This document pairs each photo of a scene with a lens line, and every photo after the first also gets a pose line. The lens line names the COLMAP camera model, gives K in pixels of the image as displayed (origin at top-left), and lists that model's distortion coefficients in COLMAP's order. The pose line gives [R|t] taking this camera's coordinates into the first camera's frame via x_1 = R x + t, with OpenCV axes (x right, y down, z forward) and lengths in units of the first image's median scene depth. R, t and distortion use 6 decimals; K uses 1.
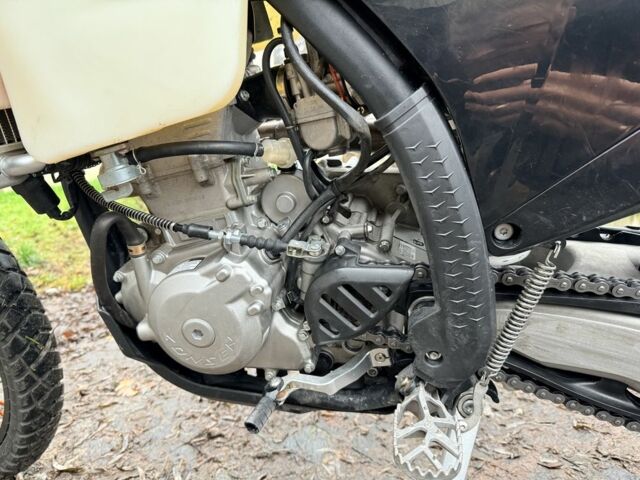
lens RADIAL K [[540.7, 0, 320.6], [0, 540.7, 222.2], [0, 0, 1]] dist [-0.001415, -0.001592]
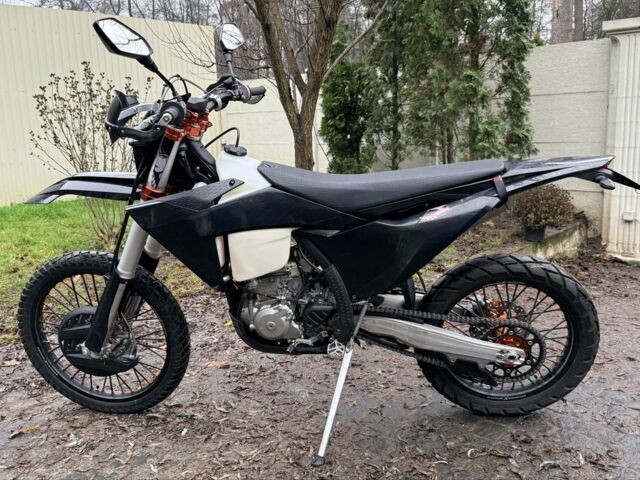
lens RADIAL K [[540.7, 0, 320.6], [0, 540.7, 222.2], [0, 0, 1]] dist [-0.001415, -0.001592]
pose [[0.995716, -0.002510, 0.092427, -0.228779], [0.007011, 0.998803, -0.048409, -0.280713], [-0.092195, 0.048849, 0.994542, -2.439381]]
